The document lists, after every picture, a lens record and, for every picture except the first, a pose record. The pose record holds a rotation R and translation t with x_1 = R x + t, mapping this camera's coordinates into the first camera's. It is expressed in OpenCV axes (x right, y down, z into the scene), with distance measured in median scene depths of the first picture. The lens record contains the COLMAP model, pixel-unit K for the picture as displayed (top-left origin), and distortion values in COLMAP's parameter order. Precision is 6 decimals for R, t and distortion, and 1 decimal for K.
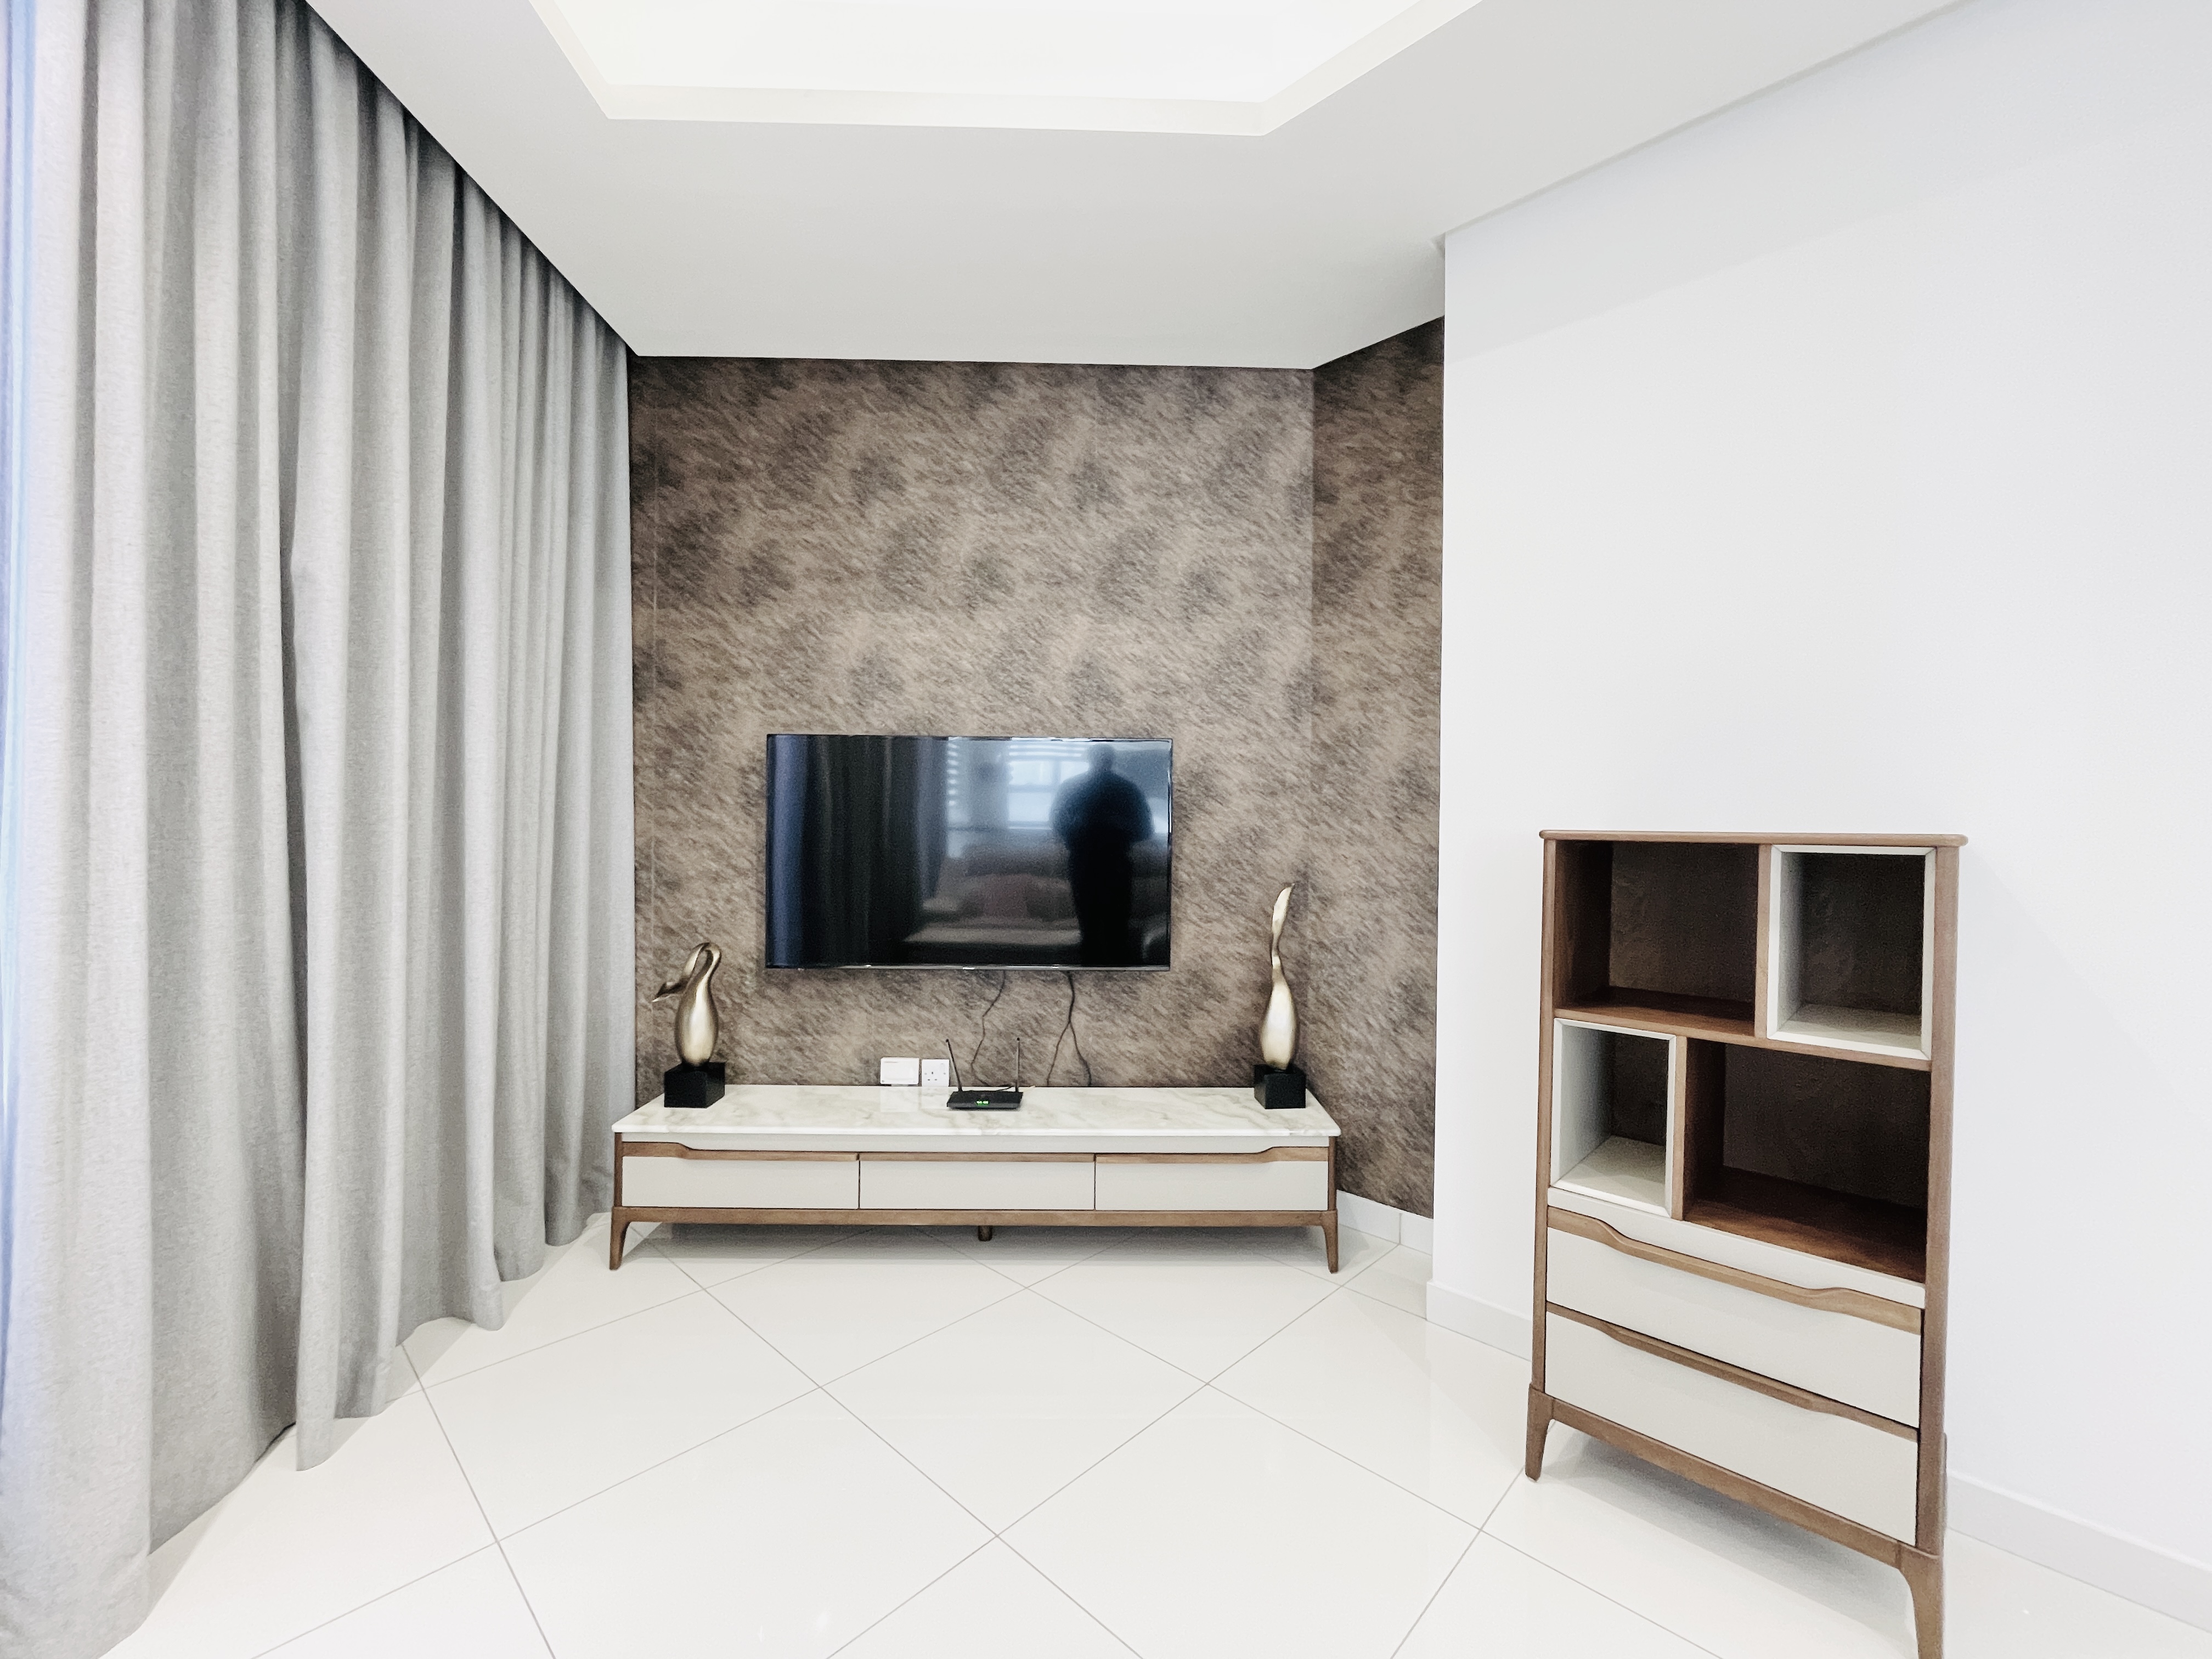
lens RADIAL K [[908.3, 0, 1113.0], [0, 908.3, 828.4], [0, 0, 1]] dist [-0.000959, -0.000240]
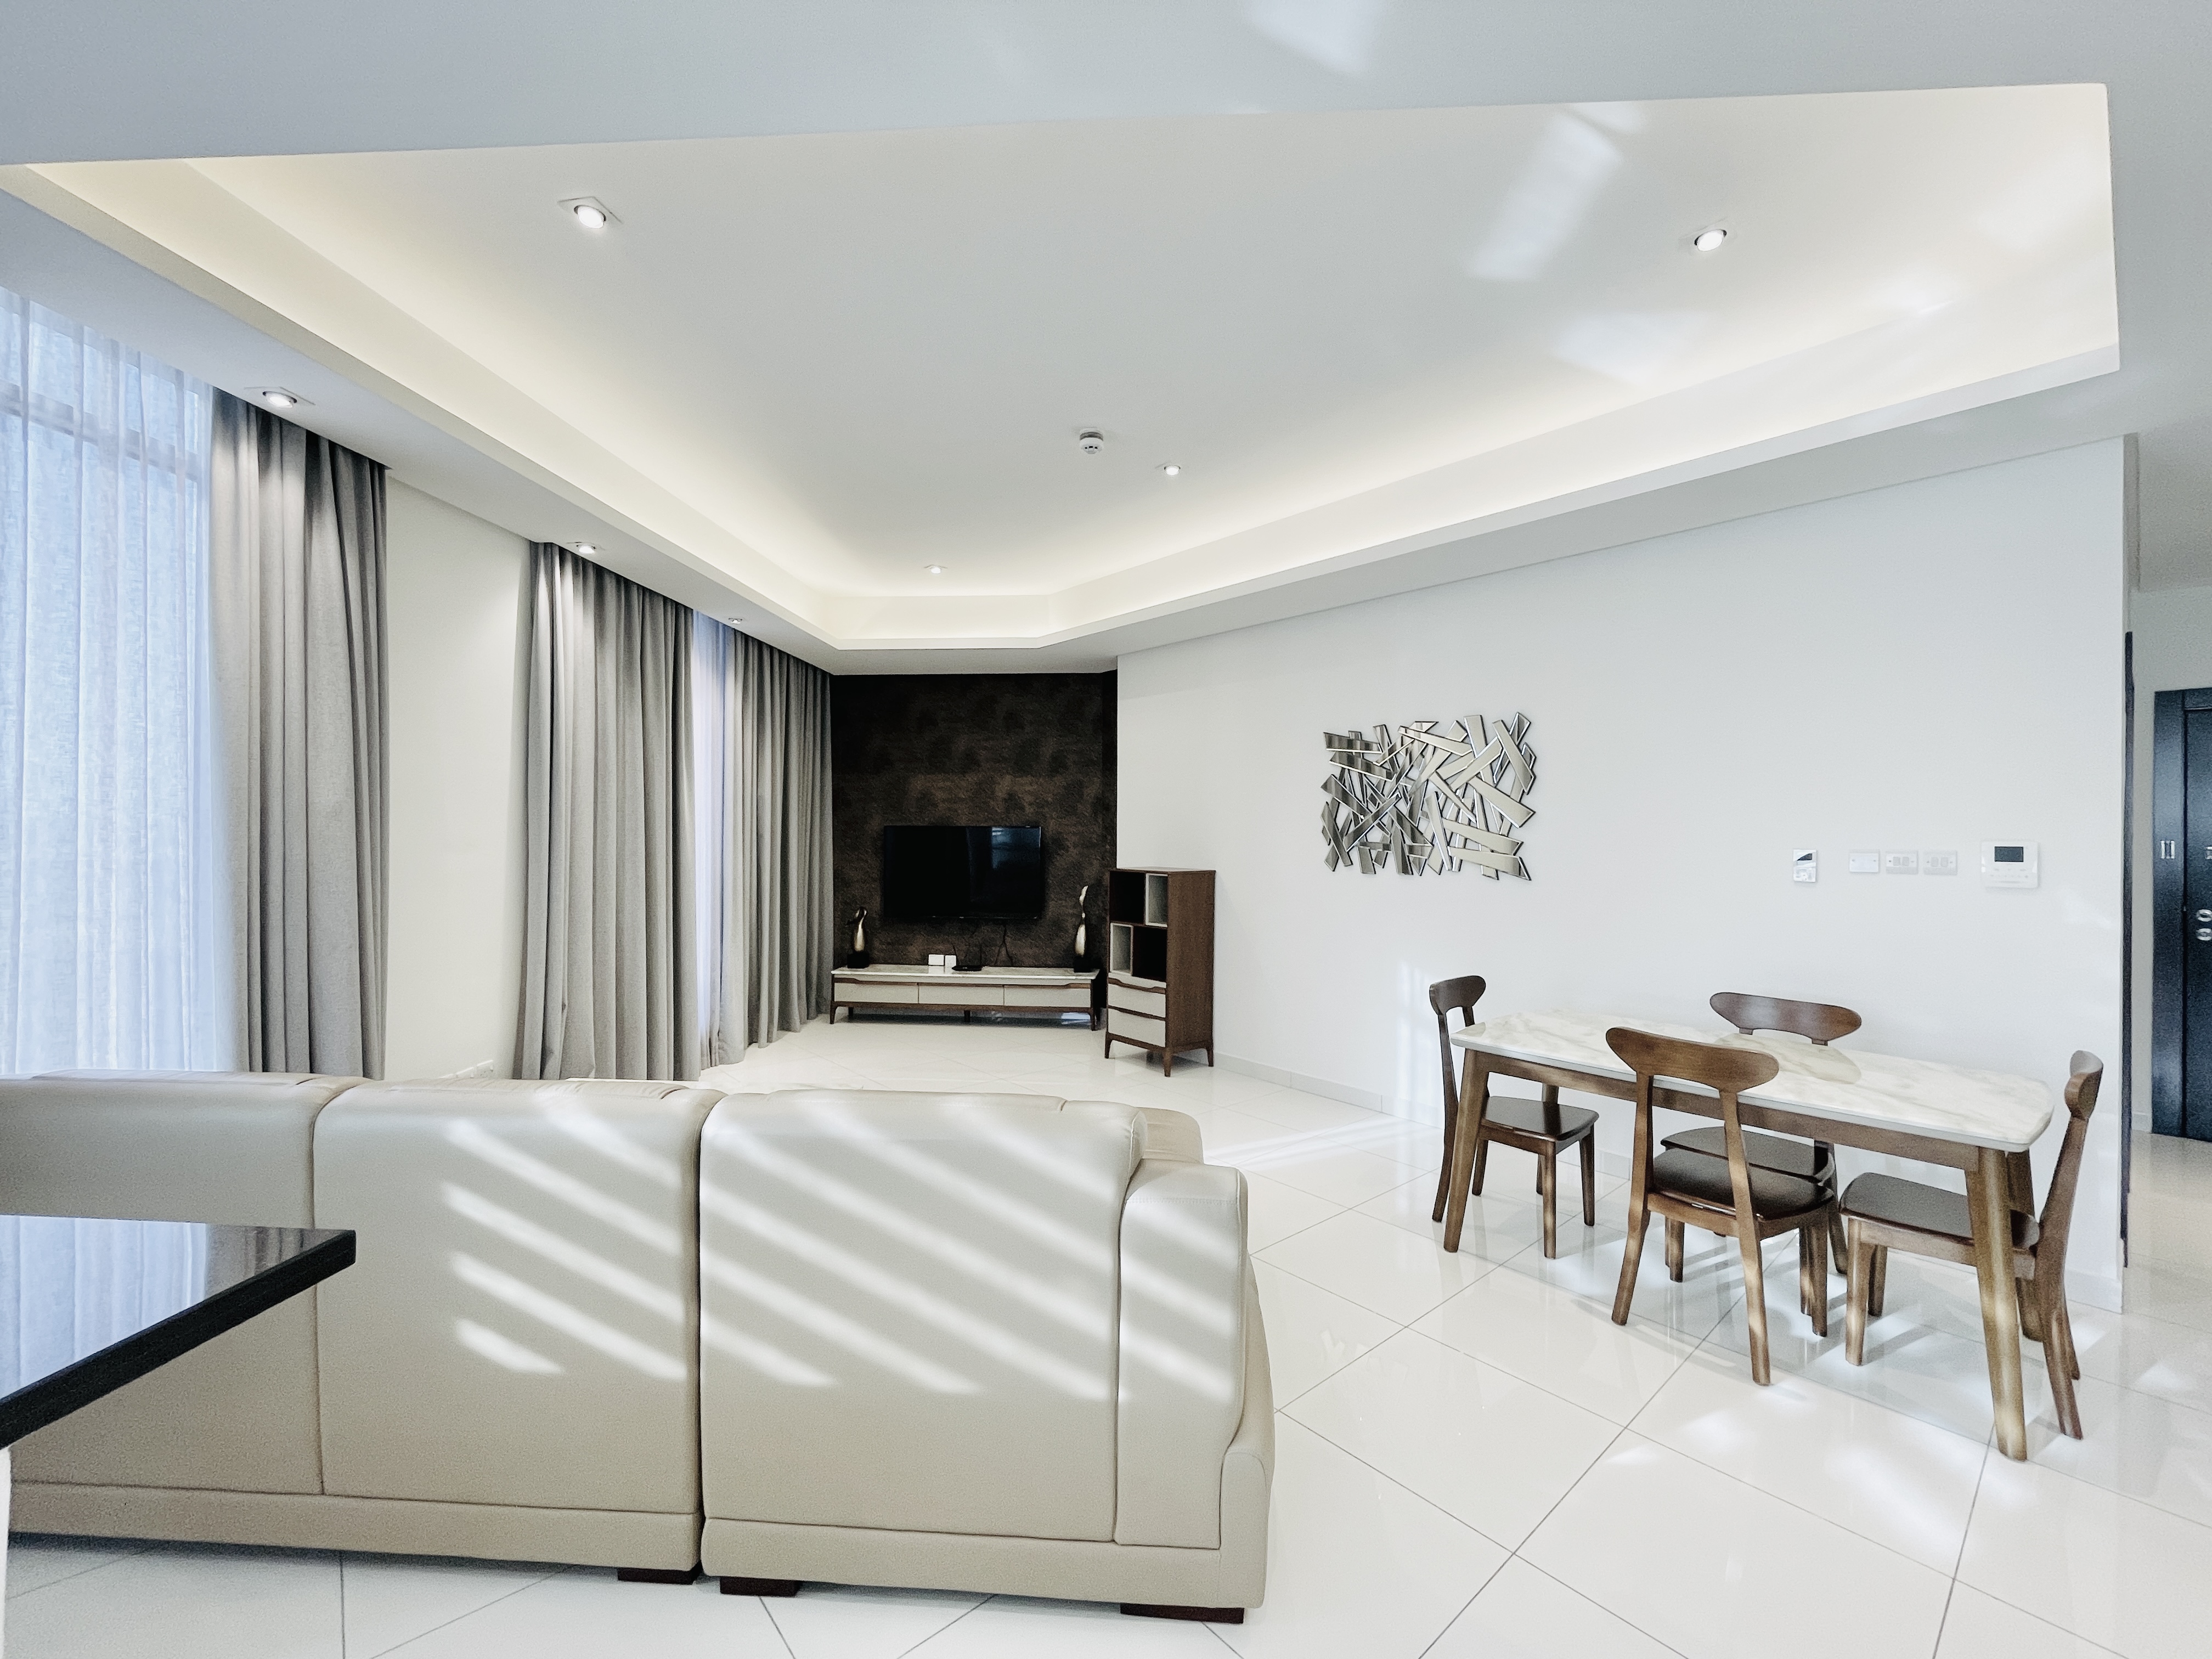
lens RADIAL K [[908.3, 0, 1113.0], [0, 908.3, 828.4], [0, 0, 1]] dist [-0.000959, -0.000240]
pose [[0.995099, -0.004768, -0.098765, 0.499763], [0.004473, 0.999985, -0.003211, -0.082852], [0.098779, 0.002754, 0.995106, -1.443315]]
